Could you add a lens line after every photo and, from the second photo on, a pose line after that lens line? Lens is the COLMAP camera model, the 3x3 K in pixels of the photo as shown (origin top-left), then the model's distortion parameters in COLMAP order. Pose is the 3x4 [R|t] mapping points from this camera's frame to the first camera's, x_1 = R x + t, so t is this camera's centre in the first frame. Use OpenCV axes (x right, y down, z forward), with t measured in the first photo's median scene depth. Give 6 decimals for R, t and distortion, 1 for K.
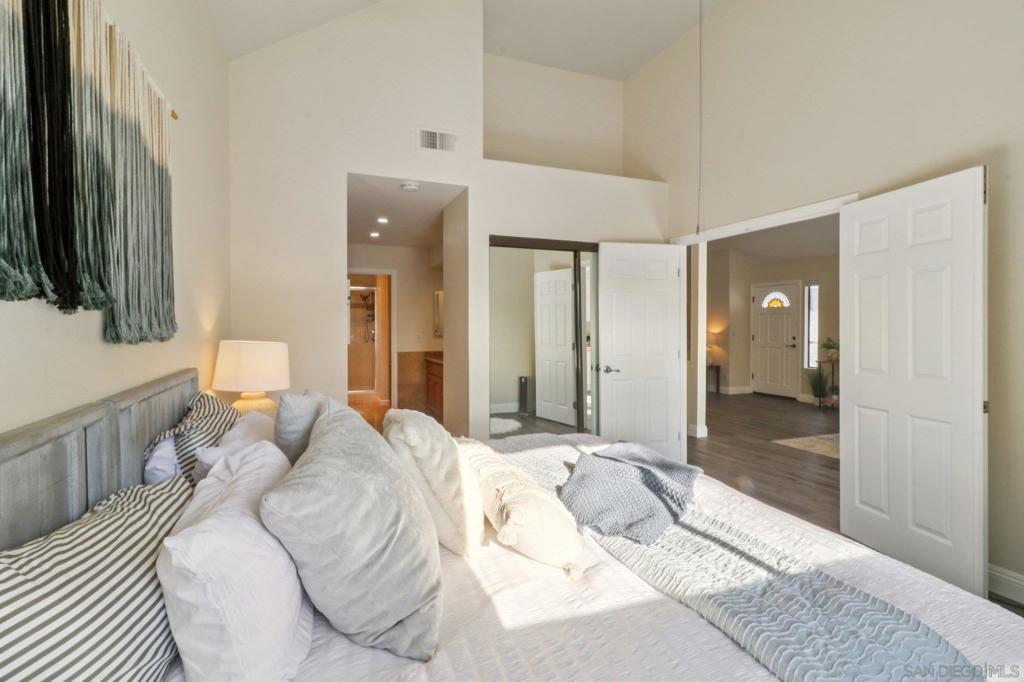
lens RADIAL K [[480.5, 0, 509.6], [0, 480.5, 322.6], [0, 0, 1]] dist [-0.001030, 0.000255]
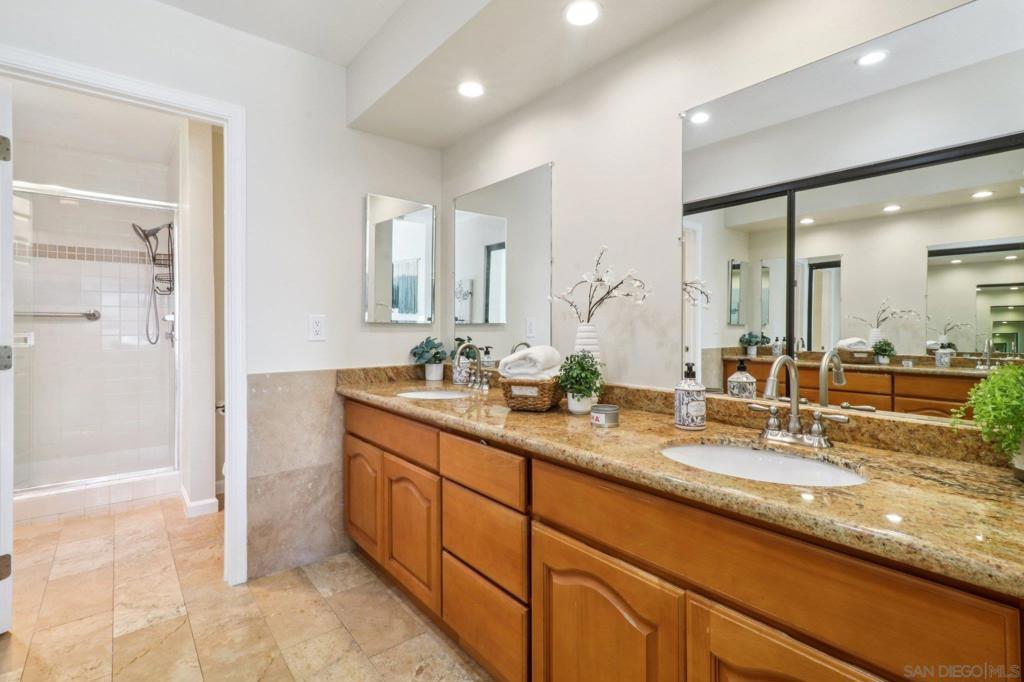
lens RADIAL K [[484.0, 0, 508.0], [0, 484.0, 335.4], [0, 0, 1]] dist [-0.001998, -0.000466]
pose [[0.955145, 0.001316, 0.296134, -0.143714], [-0.008072, 0.999734, 0.021594, 0.024397], [-0.296027, -0.023015, 0.954902, 0.567779]]
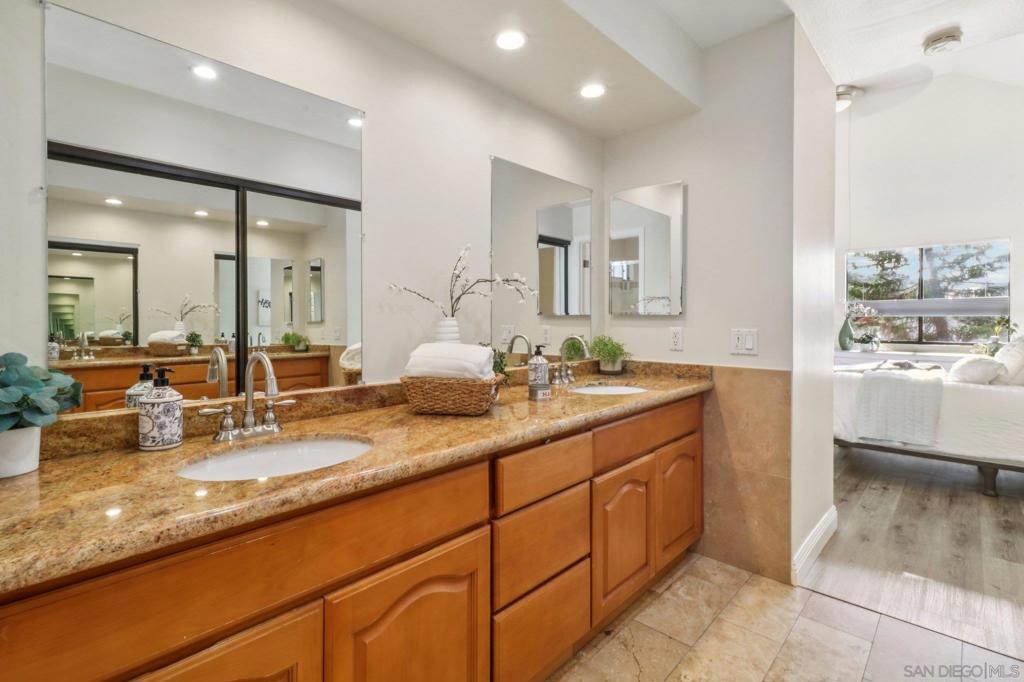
lens RADIAL K [[459.6, 0, 509.0], [0, 459.6, 324.0], [0, 0, 1]] dist [0.001197, 0.000330]
pose [[-0.397311, -0.004406, 0.917674, -0.256648], [0.000593, 0.999987, 0.005058, 0.025001], [-0.917684, 0.002554, -0.397303, 0.848303]]
